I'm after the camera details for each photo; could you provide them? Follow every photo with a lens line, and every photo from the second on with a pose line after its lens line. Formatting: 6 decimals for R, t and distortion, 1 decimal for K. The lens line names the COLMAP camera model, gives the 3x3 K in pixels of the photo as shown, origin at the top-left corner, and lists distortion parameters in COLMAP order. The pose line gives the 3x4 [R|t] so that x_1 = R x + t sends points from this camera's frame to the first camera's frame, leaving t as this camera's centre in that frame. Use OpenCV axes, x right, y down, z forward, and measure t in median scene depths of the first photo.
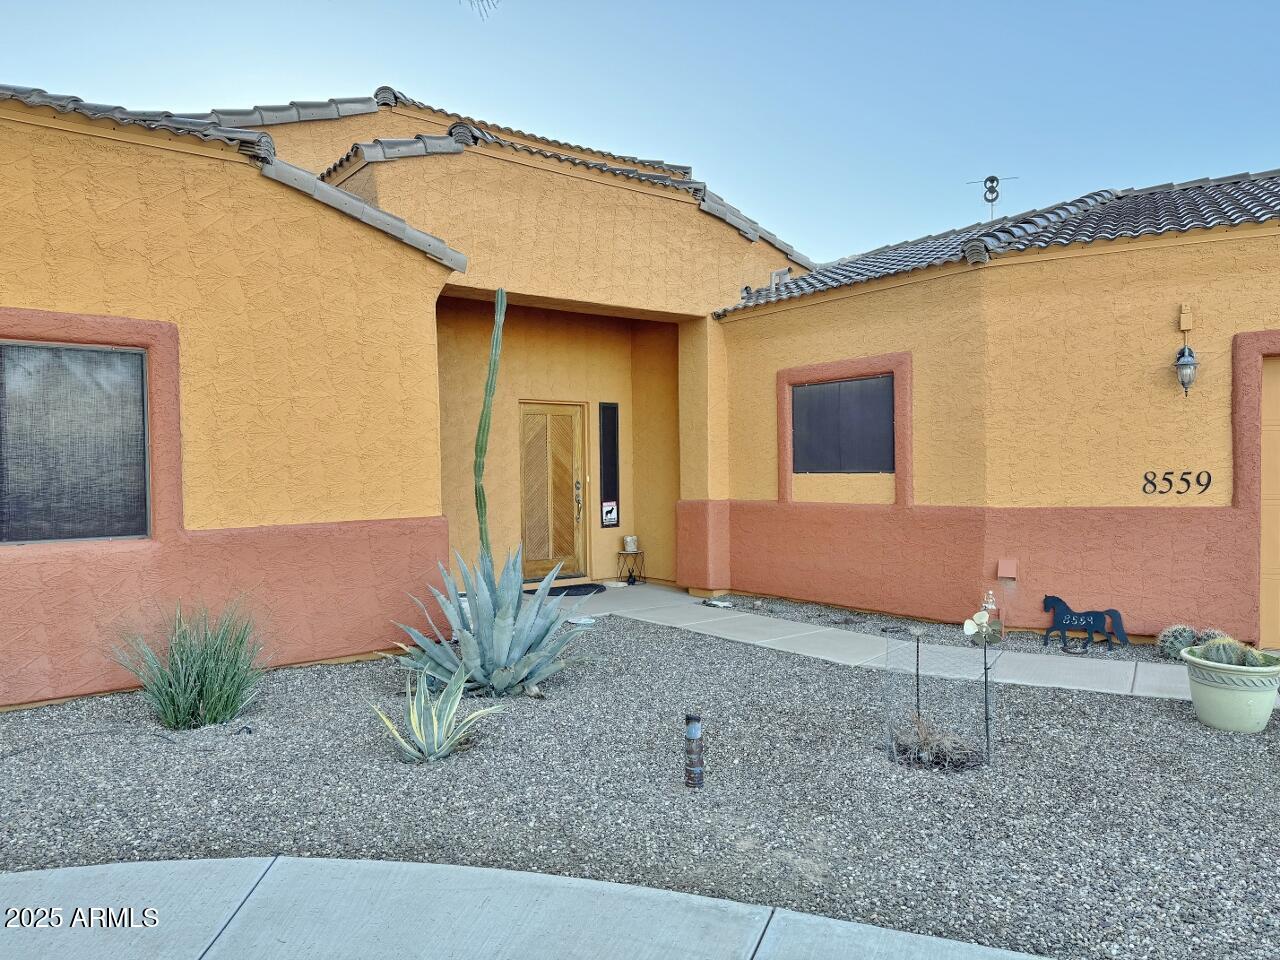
lens RADIAL K [[880.4, 0, 639.0], [0, 880.4, 478.3], [0, 0, 1]] dist [0.008690, 0.001334]
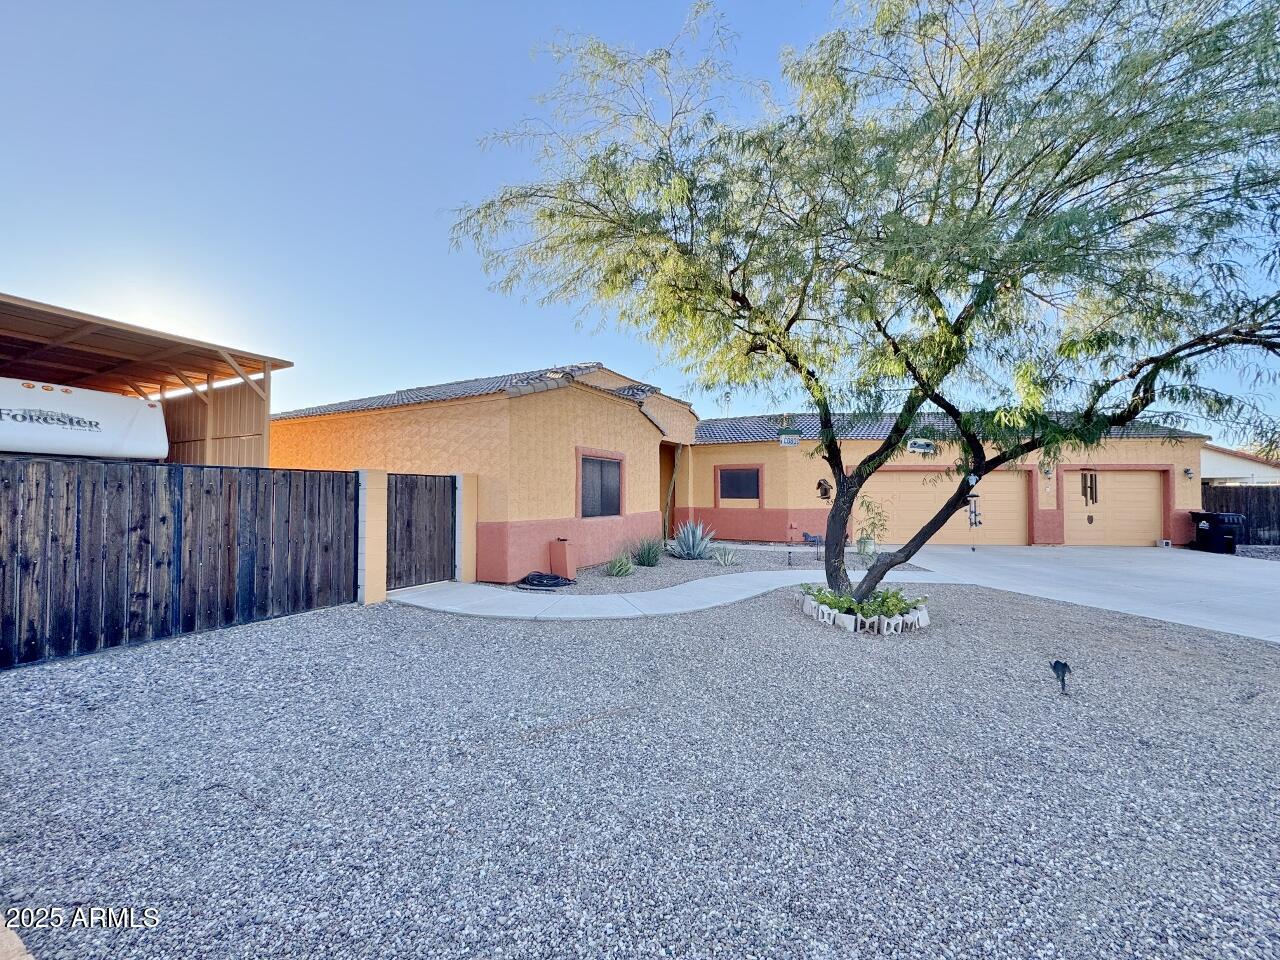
lens RADIAL K [[514.7, 0, 641.6], [0, 514.7, 482.1], [0, 0, 1]] dist [-0.001373, 0.000017]
pose [[0.910203, 0.023815, 0.413477, -0.933901], [-0.009046, 0.999250, -0.037640, 0.008128], [-0.414064, 0.030520, 0.909736, -0.609397]]
